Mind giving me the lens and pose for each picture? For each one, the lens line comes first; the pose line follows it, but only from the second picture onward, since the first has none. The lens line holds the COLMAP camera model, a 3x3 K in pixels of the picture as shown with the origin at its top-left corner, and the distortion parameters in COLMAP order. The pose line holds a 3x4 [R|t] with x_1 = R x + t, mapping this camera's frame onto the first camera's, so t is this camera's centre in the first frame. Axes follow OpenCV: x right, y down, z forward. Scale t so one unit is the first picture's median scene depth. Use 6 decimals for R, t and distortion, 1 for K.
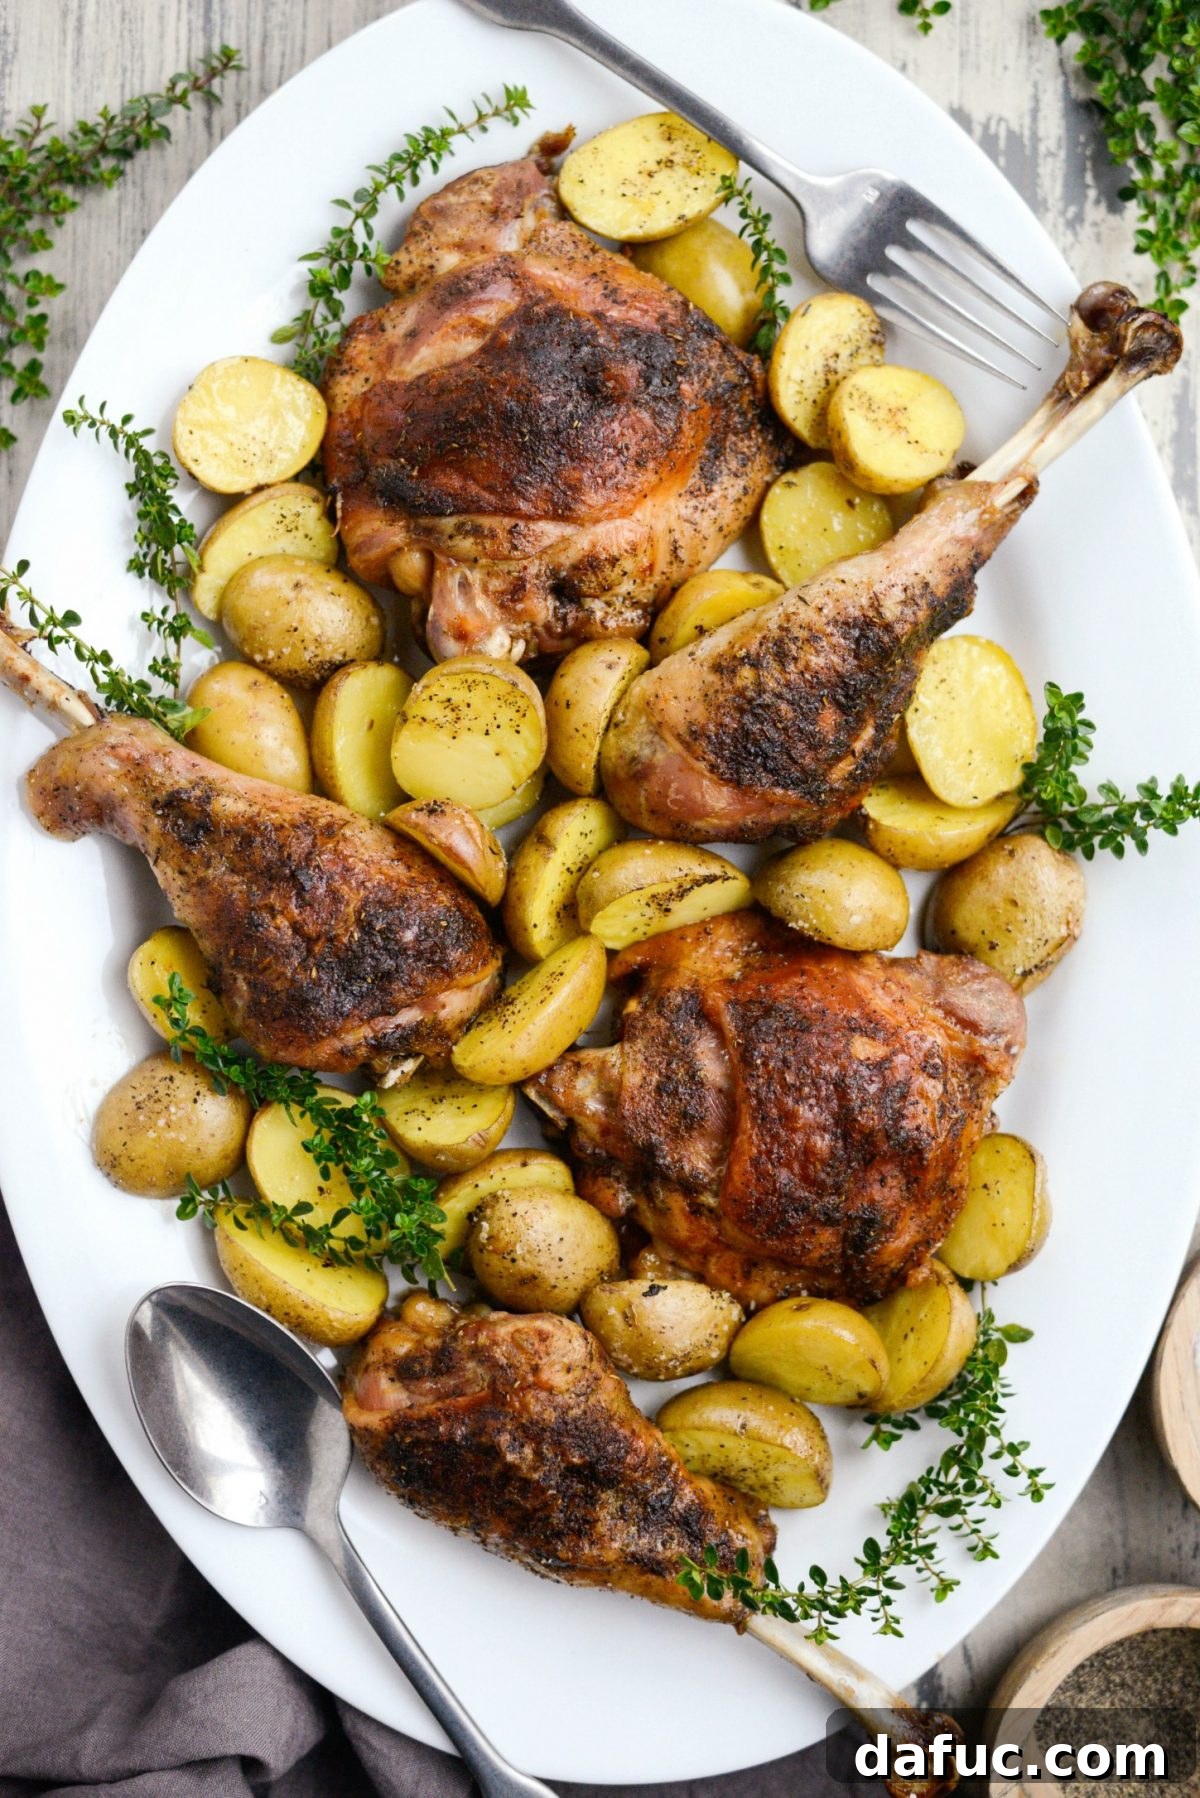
lens RADIAL K [[2756.4, 0, 600.0], [0, 2756.4, 899.0], [0, 0, 1]] dist [-0.128508, 0.060922]
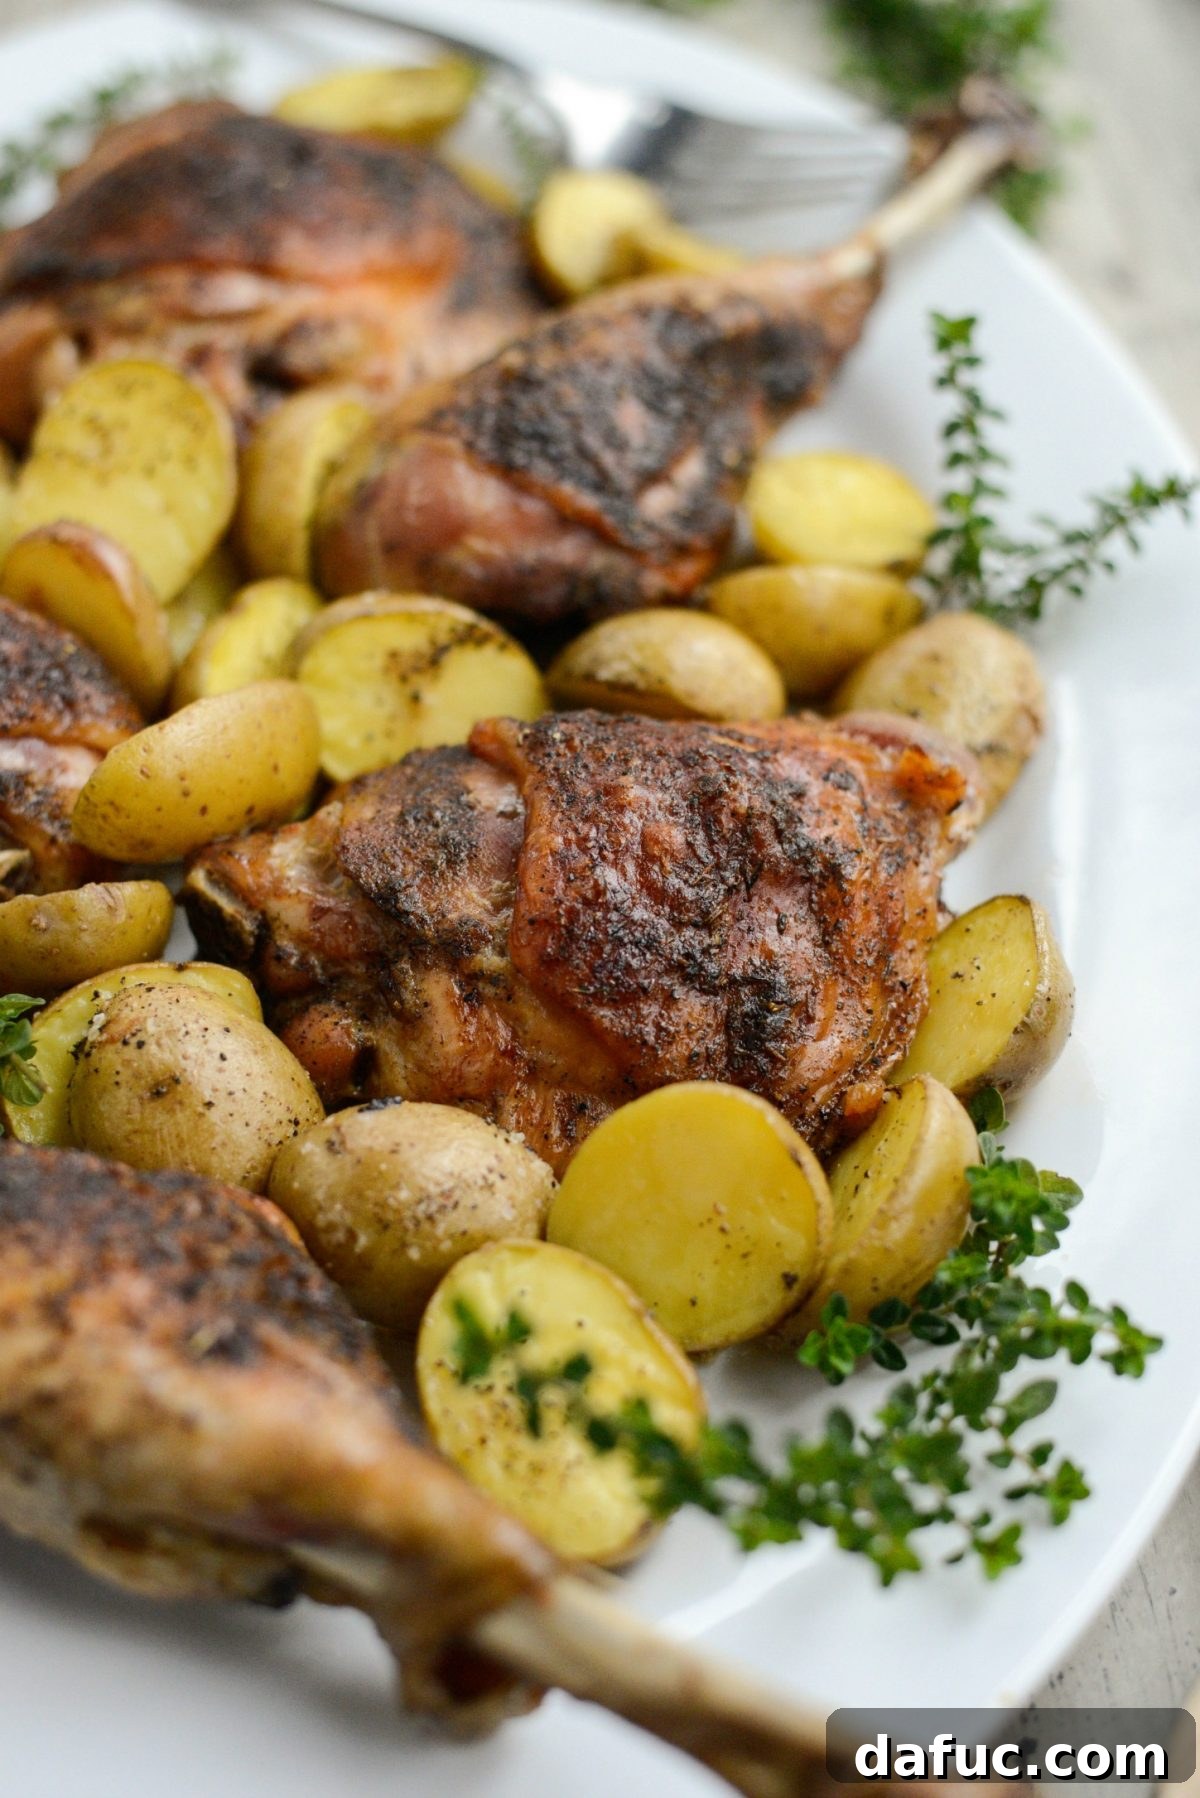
lens RADIAL K [[2839.9, 0, 600.0], [0, 2839.9, 899.0], [0, 0, 1]] dist [-0.162759, 0.096335]
pose [[0.997845, -0.043214, 0.049381, 0.033185], [0.065067, 0.749074, -0.659283, 0.497829], [-0.008499, 0.661075, 0.750272, 0.529922]]
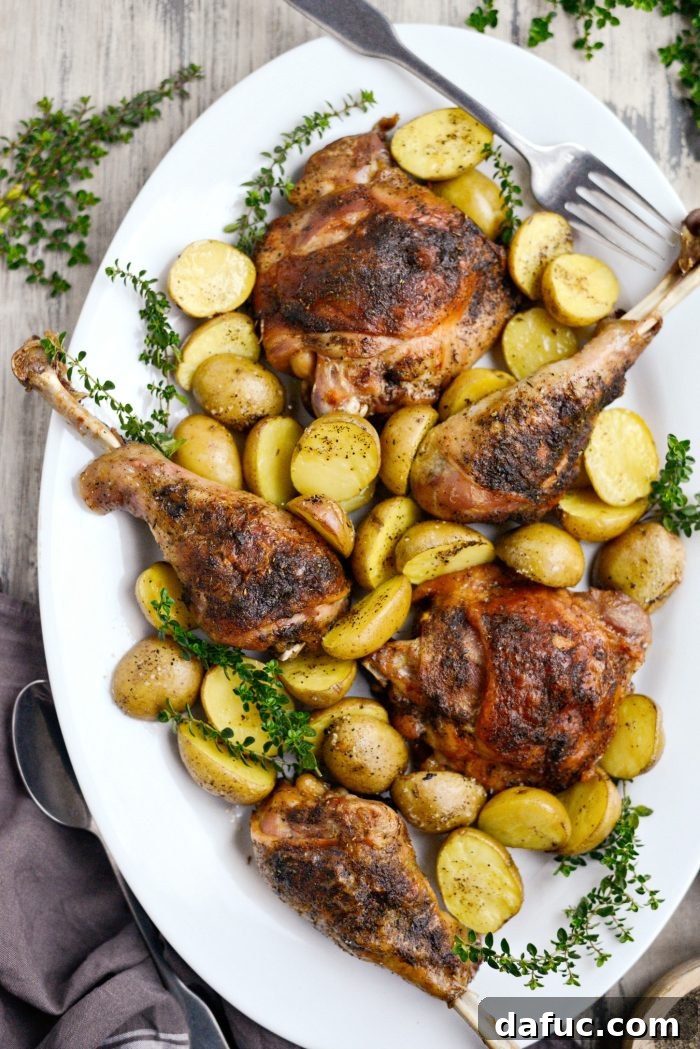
lens RADIAL K [[1608.2, 0, 350.0], [0, 1608.2, 524.5], [0, 0, 1]] dist [-0.128508, 0.060922]
pose [[0.999725, 0.020183, 0.011908, -0.049638], [-0.019641, 0.998836, -0.044047, 0.026813], [-0.012783, 0.043801, 0.998959, -0.012425]]
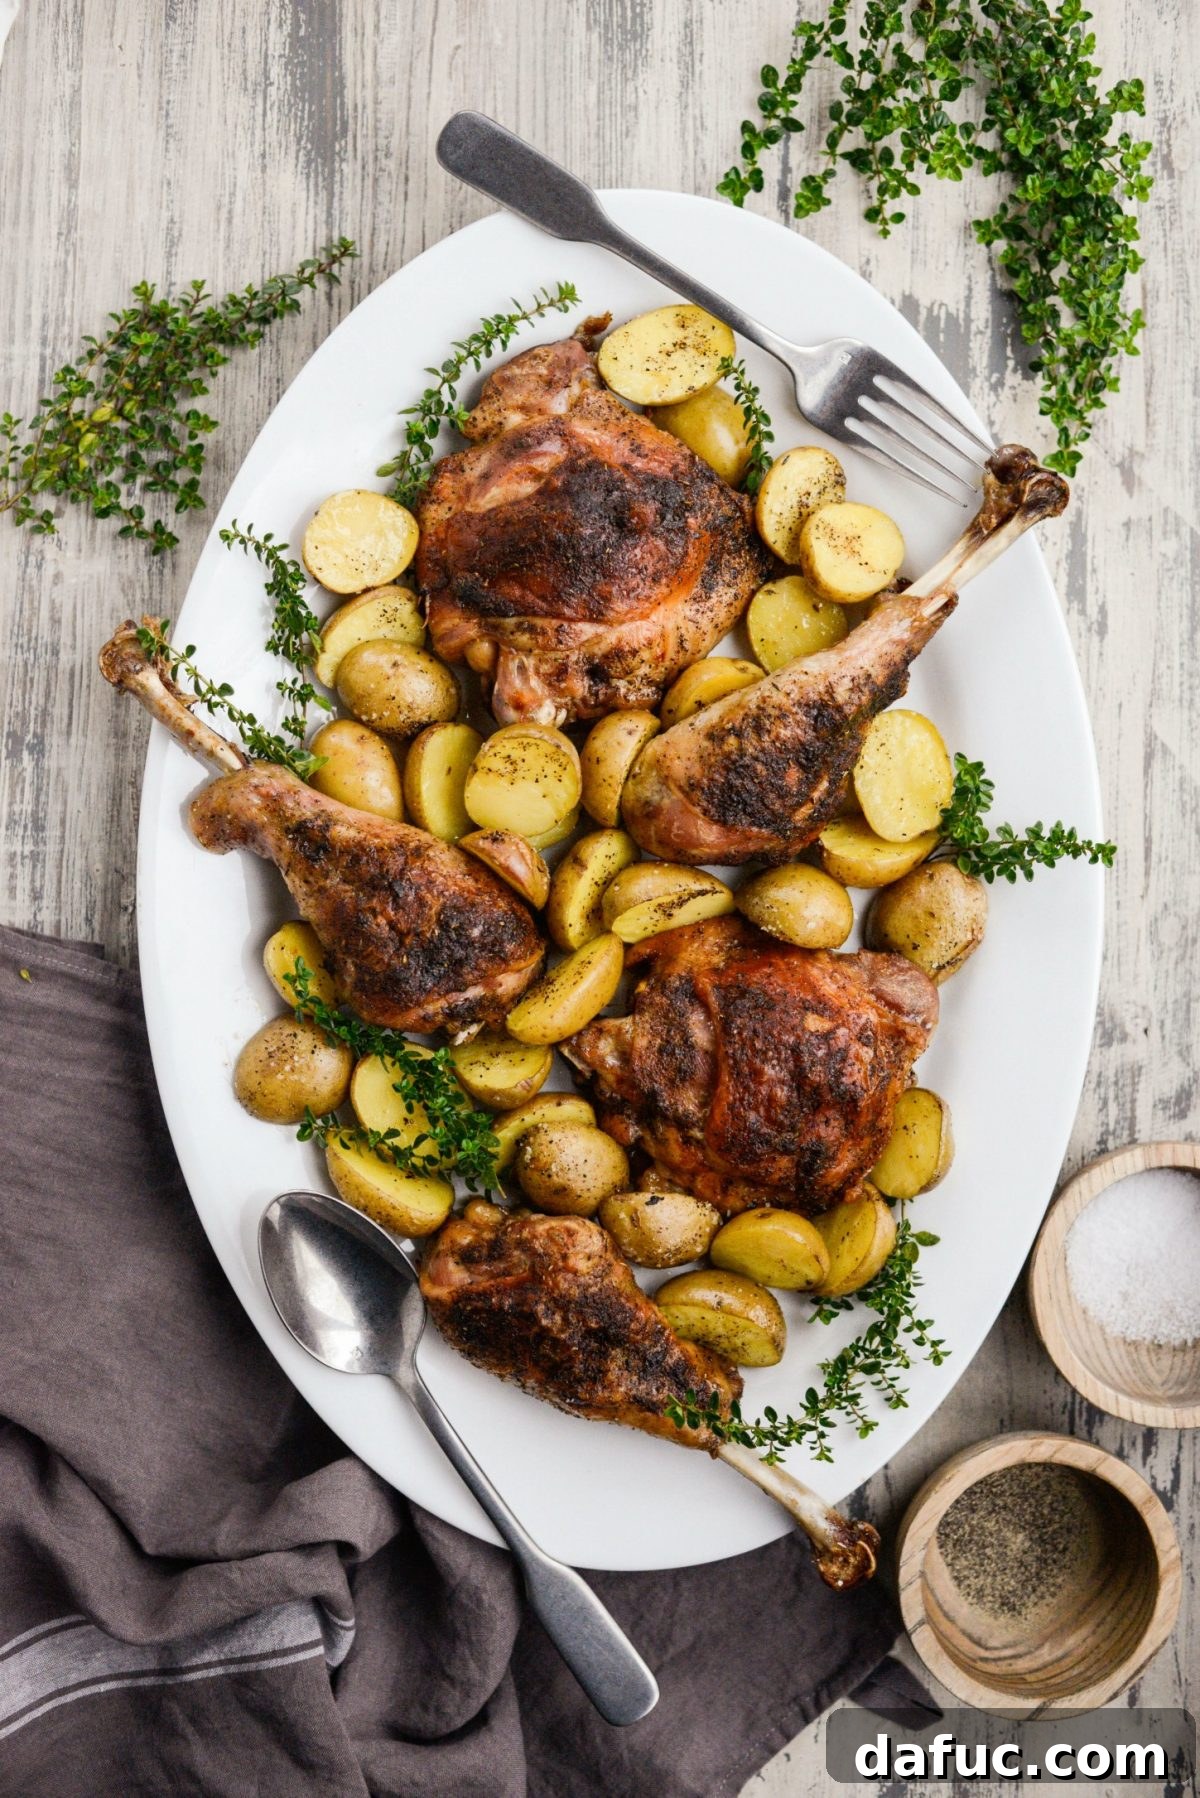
lens RADIAL K [[2756.4, 0, 600.0], [0, 2756.4, 899.0], [0, 0, 1]] dist [-0.128508, 0.060922]
pose [[0.999743, 0.018977, -0.012394, 0.007088], [-0.018583, 0.999342, 0.031163, -0.044946], [0.012978, -0.030925, 0.999437, -0.330504]]
